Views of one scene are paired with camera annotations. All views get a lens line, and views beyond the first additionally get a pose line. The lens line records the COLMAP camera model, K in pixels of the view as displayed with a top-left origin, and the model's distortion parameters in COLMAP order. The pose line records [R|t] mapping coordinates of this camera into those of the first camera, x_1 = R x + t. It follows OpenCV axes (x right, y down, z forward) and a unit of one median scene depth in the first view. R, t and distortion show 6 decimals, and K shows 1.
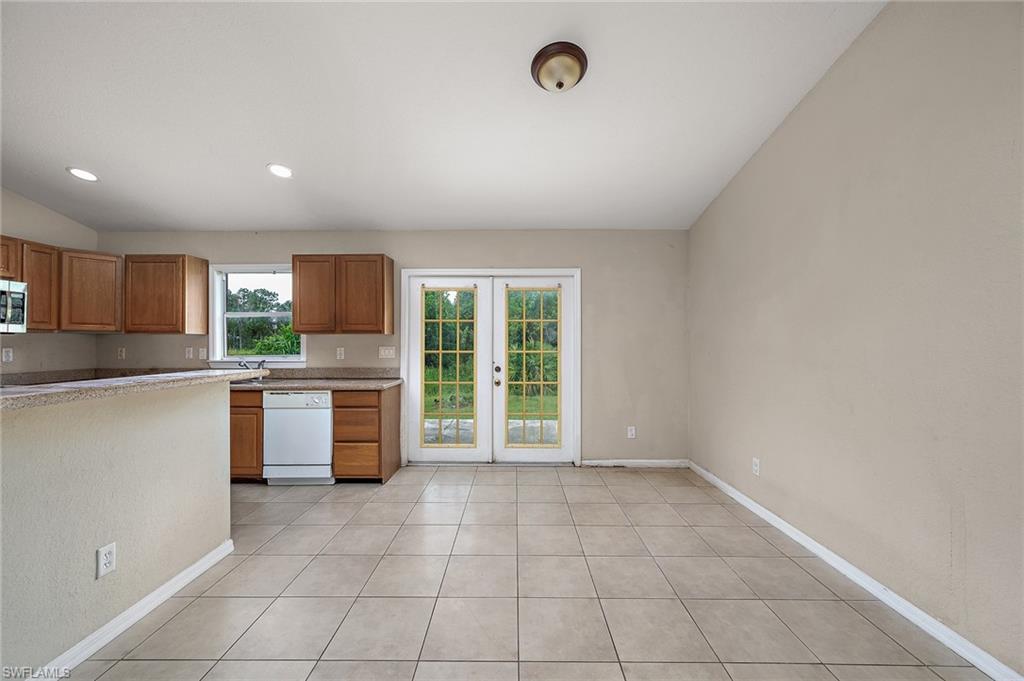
lens RADIAL K [[407.0, 0, 513.3], [0, 407.0, 341.0], [0, 0, 1]] dist [0.000143, -0.000279]
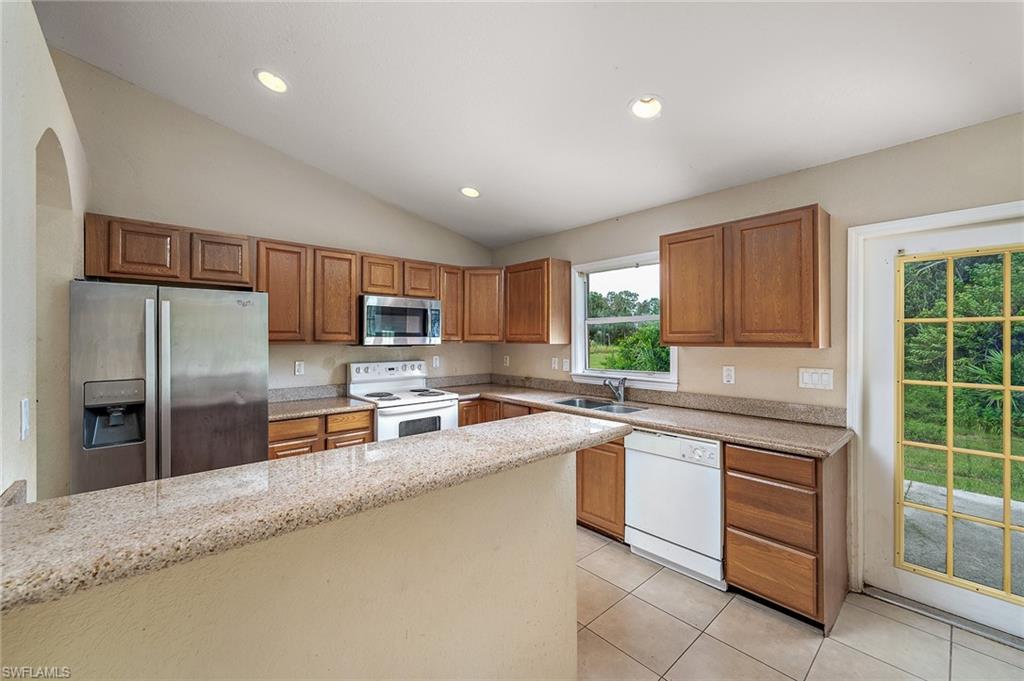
lens RADIAL K [[407.0, 0, 506.3], [0, 407.0, 337.3], [0, 0, 1]] dist [0.000143, -0.000279]
pose [[0.668419, -0.001209, -0.743784, -0.188223], [0.001966, 0.999998, 0.000141, -0.033392], [0.743783, -0.001556, 0.668420, 0.313816]]
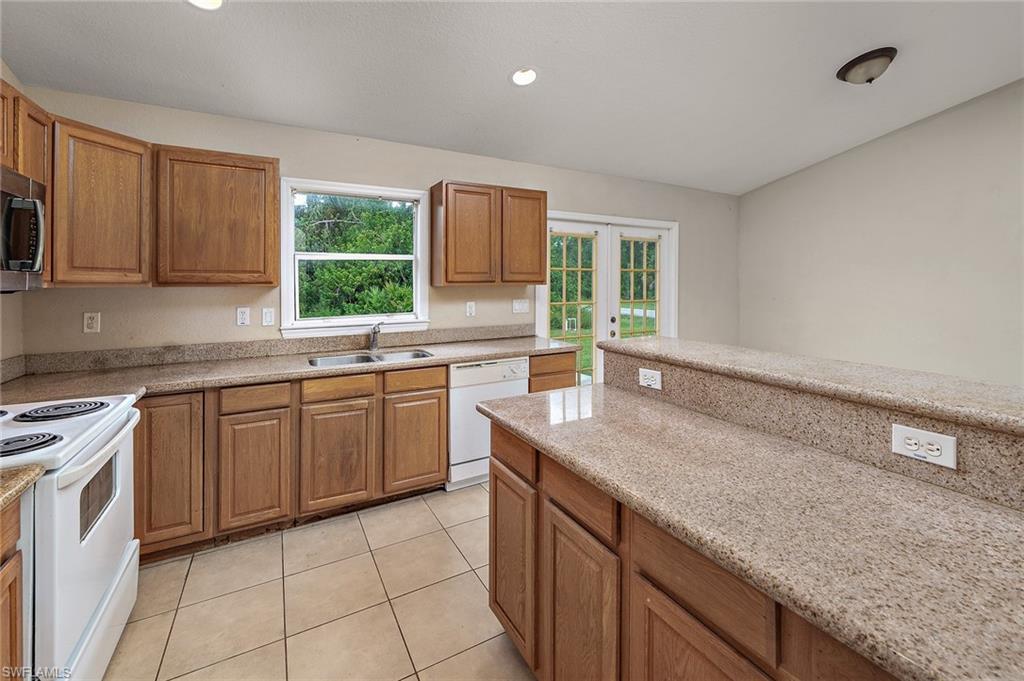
lens RADIAL K [[407.0, 0, 509.1], [0, 407.0, 285.6], [0, 0, 1]] dist [0.000143, -0.000279]
pose [[0.882701, -0.006919, 0.469885, -0.787588], [0.005816, 0.999976, 0.003799, -0.019297], [-0.469900, -0.000621, 0.882720, 0.280447]]
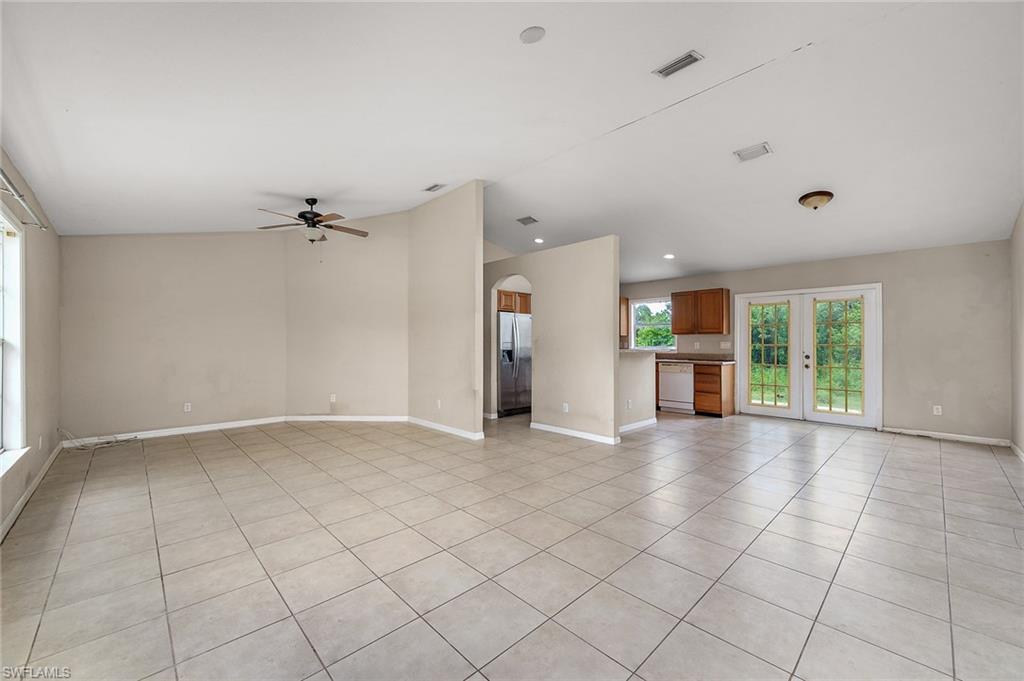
lens RADIAL K [[407.0, 0, 510.5], [0, 407.0, 340.5], [0, 0, 1]] dist [0.000143, -0.000279]
pose [[0.694499, -0.002063, -0.719491, 0.299692], [0.004128, 0.999991, 0.001117, 0.005130], [0.719482, -0.003745, 0.694501, -0.855157]]
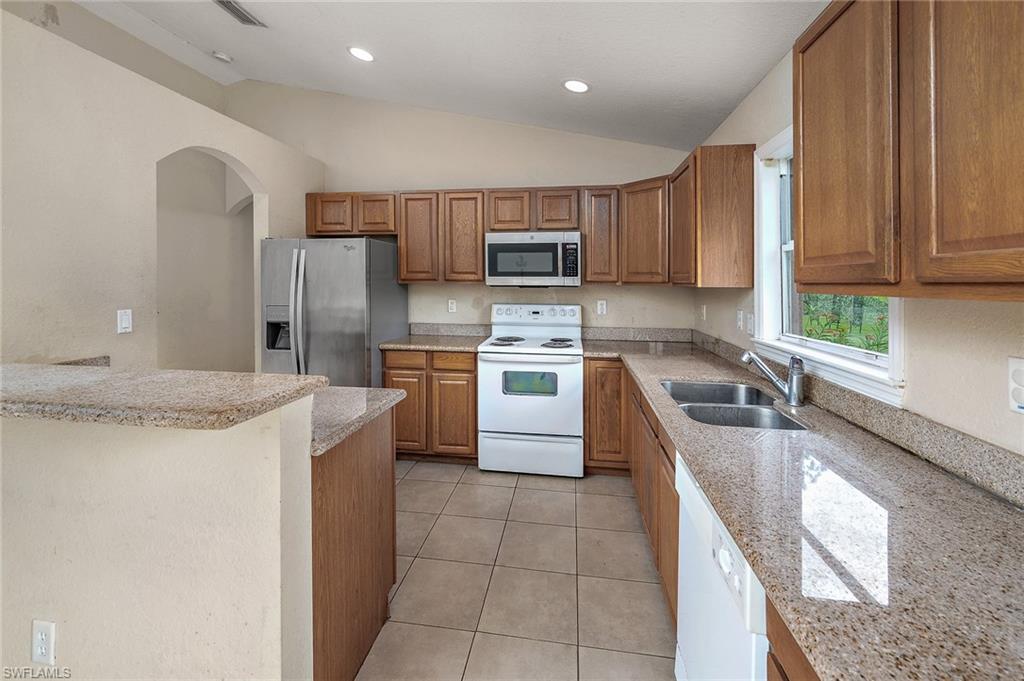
lens RADIAL K [[424.6, 0, 514.4], [0, 424.6, 283.9], [0, 0, 1]] dist [0.001603, 0.000018]
pose [[-0.131932, 0.005987, -0.991241, -0.184217], [-0.001318, 0.999980, 0.006215, -0.025515], [0.991258, 0.002126, -0.131921, 0.824901]]
